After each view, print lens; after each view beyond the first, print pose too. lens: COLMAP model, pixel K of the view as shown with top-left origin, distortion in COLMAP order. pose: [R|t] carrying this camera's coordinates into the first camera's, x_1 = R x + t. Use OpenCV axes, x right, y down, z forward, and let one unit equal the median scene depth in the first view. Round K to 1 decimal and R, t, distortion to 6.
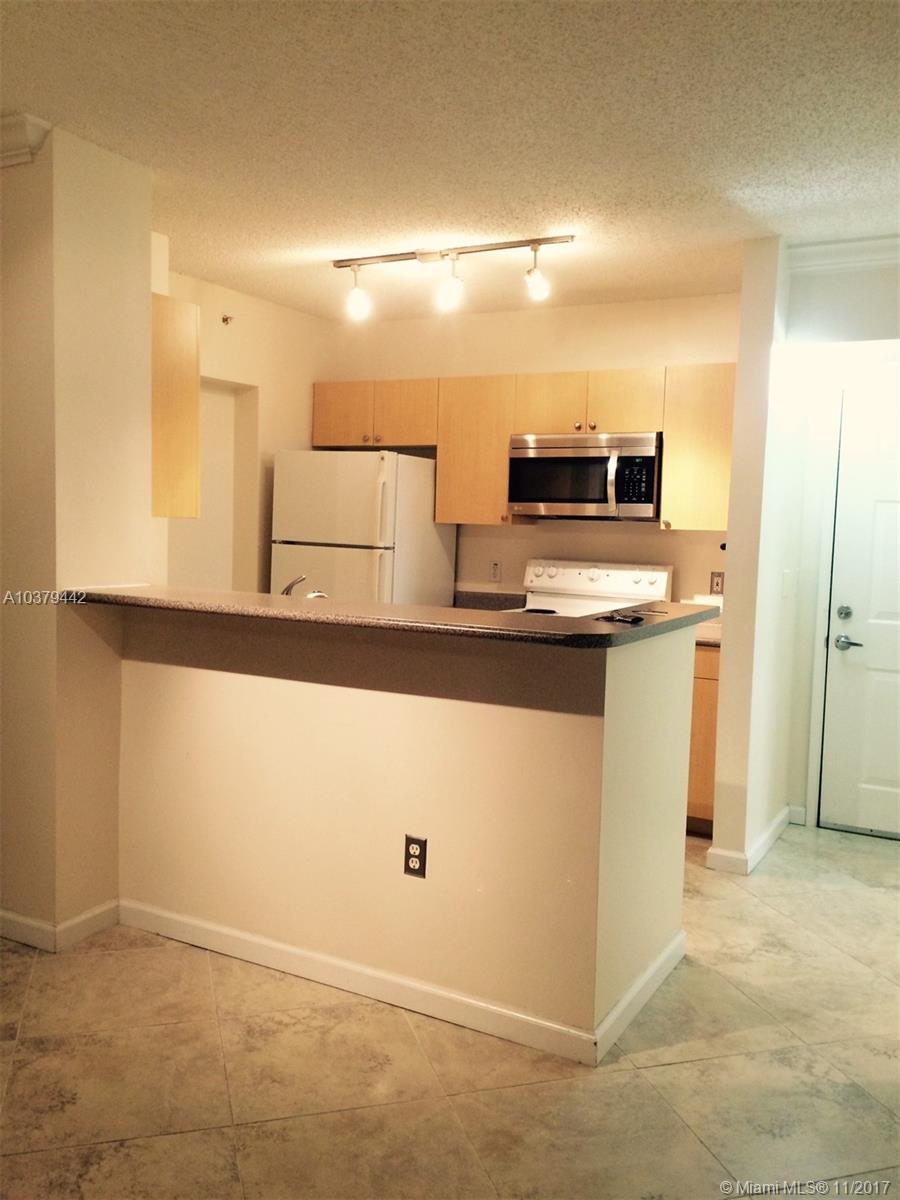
lens RADIAL K [[1053.7, 0, 450.0], [0, 1053.7, 600.0], [0, 0, 1]] dist [0.008764, 0.007334]
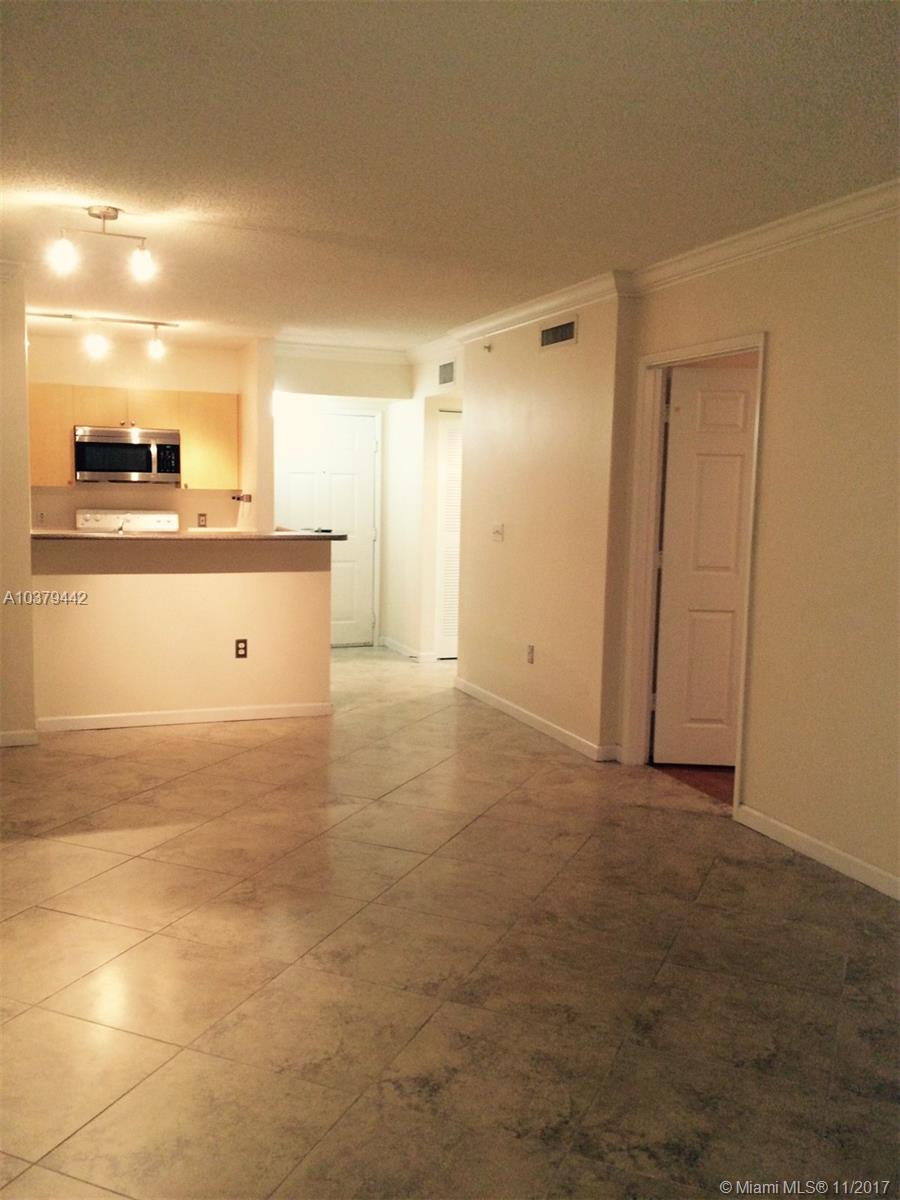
lens RADIAL K [[1053.7, 0, 450.0], [0, 1053.7, 600.0], [0, 0, 1]] dist [0.008764, 0.007334]
pose [[0.648649, -0.092209, 0.755482, -0.802659], [0.055493, 0.995722, 0.073885, 0.008592], [-0.759062, -0.006002, 0.650990, -0.409115]]
